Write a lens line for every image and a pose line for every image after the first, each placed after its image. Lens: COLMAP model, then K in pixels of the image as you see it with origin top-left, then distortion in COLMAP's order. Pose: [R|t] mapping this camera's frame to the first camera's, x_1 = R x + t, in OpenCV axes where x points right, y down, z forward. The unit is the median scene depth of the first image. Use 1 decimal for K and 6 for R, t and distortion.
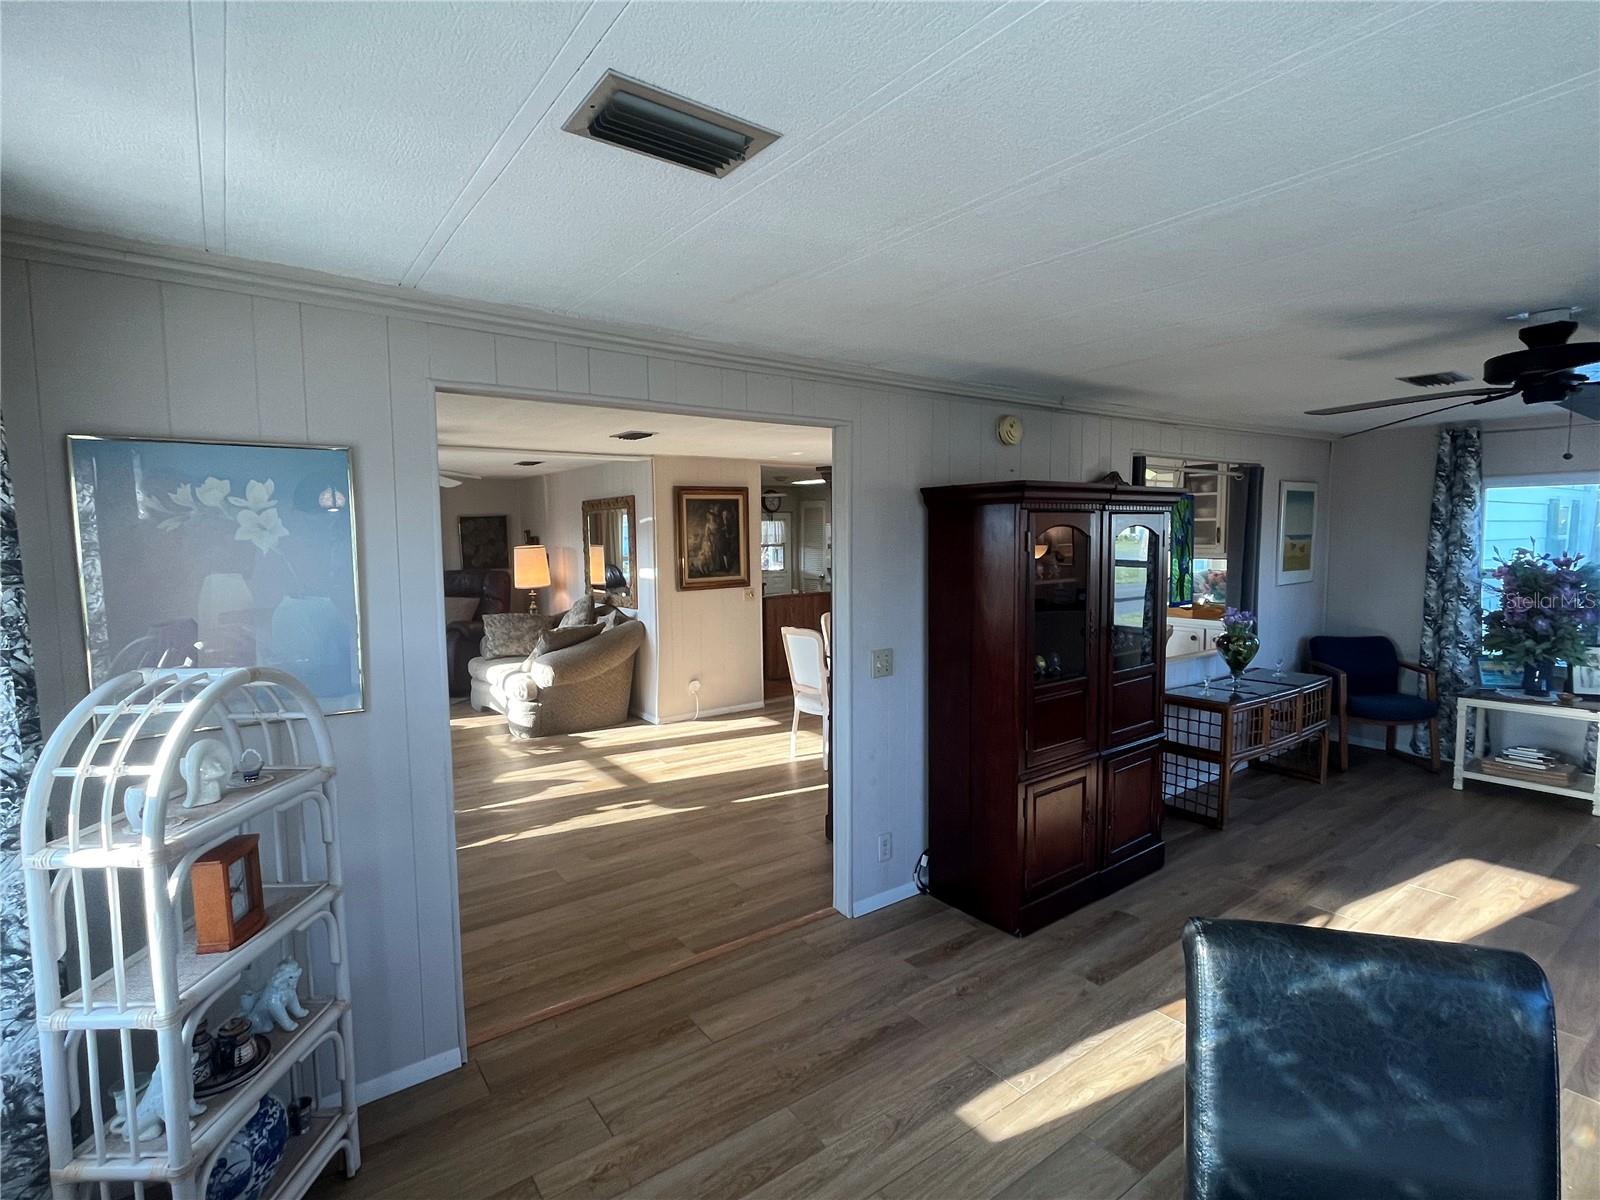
lens RADIAL K [[782.9, 0, 795.8], [0, 782.9, 599.3], [0, 0, 1]] dist [-0.003005, -0.000928]
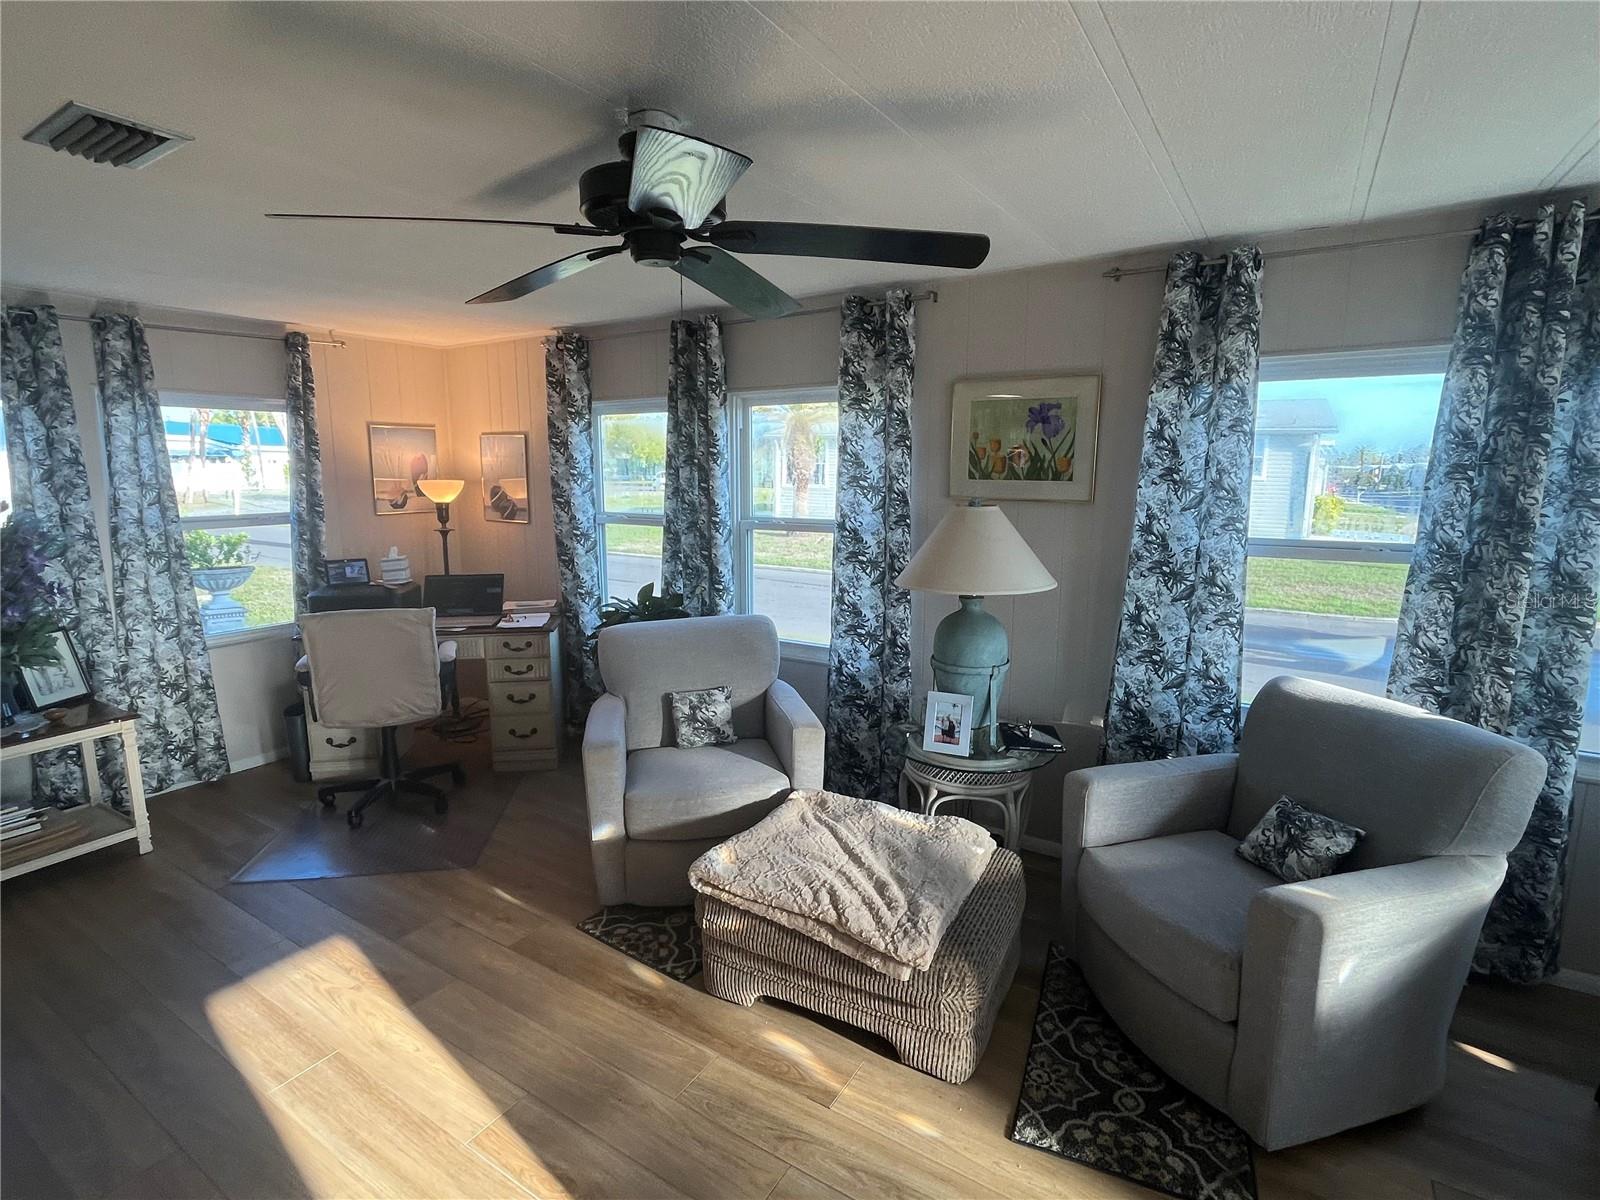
lens RADIAL K [[781.4, 0, 798.1], [0, 781.4, 596.8], [0, 0, 1]] dist [-0.003441, -0.000310]
pose [[-0.369981, -0.137294, 0.918838, 0.144204], [0.082610, 0.980241, 0.179733, -0.043968], [-0.925359, 0.142403, -0.351329, 0.636849]]
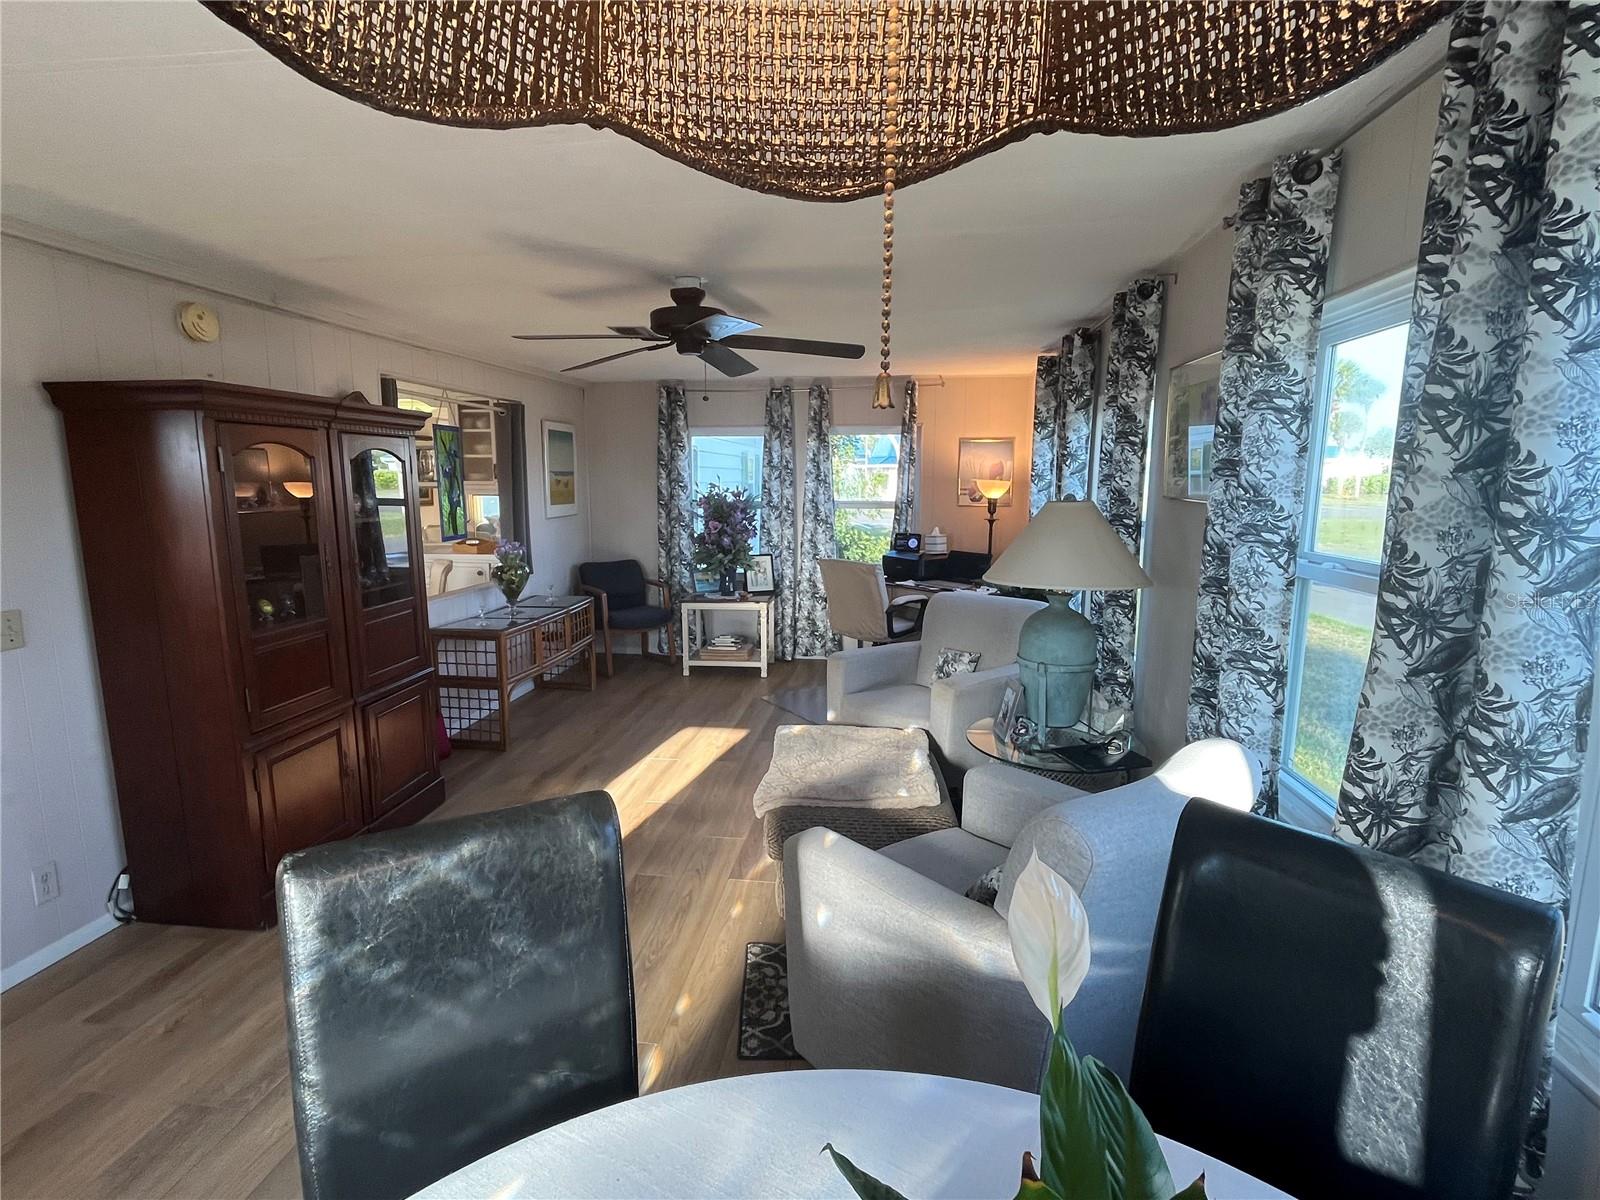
lens RADIAL K [[782.9, 0, 795.8], [0, 782.9, 599.3], [0, 0, 1]] dist [-0.003005, -0.000928]
pose [[0.686180, -0.097342, 0.720889, 0.075190], [0.049629, 0.994962, 0.087112, 0.020762], [-0.725737, -0.023998, 0.687554, 0.004598]]
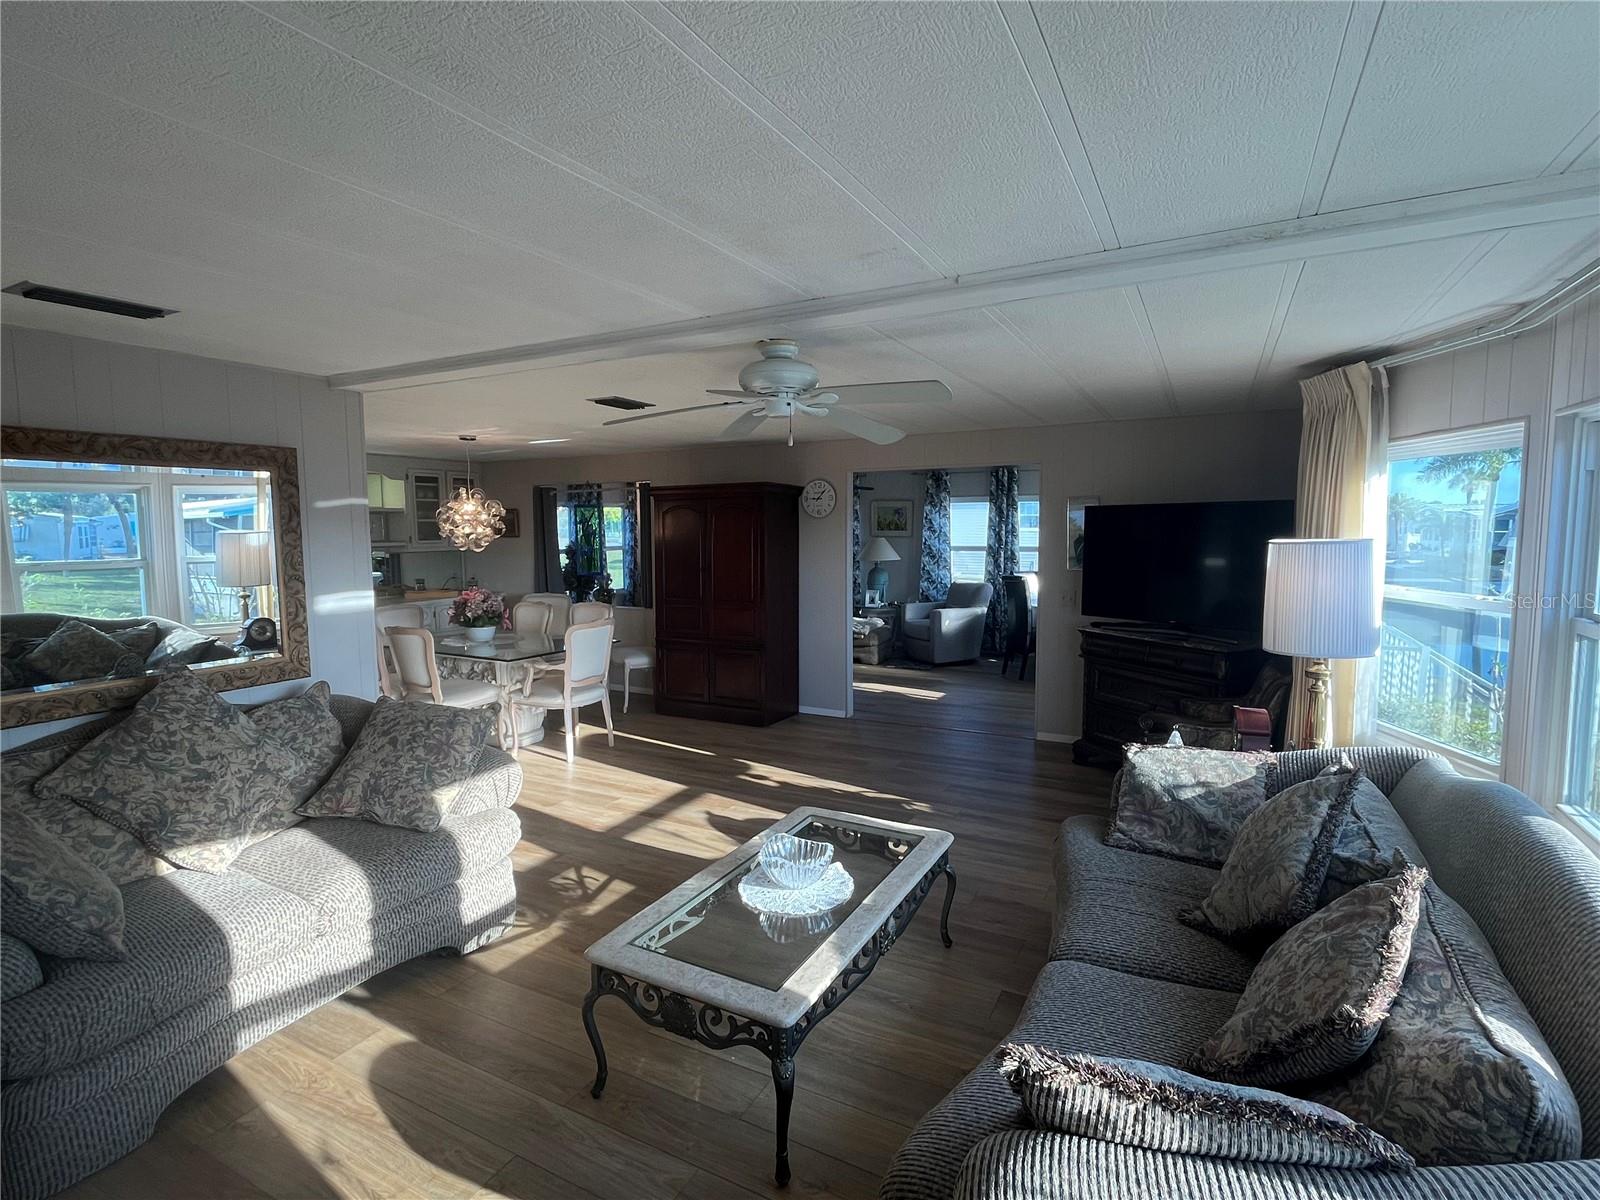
lens RADIAL K [[781.4, 0, 798.1], [0, 781.4, 596.8], [0, 0, 1]] dist [-0.003441, -0.000310]
pose [[-0.435523, -0.065949, 0.897759, -1.242953], [0.089191, 0.989244, 0.115938, -0.103459], [-0.895748, 0.130566, -0.424956, 1.452748]]
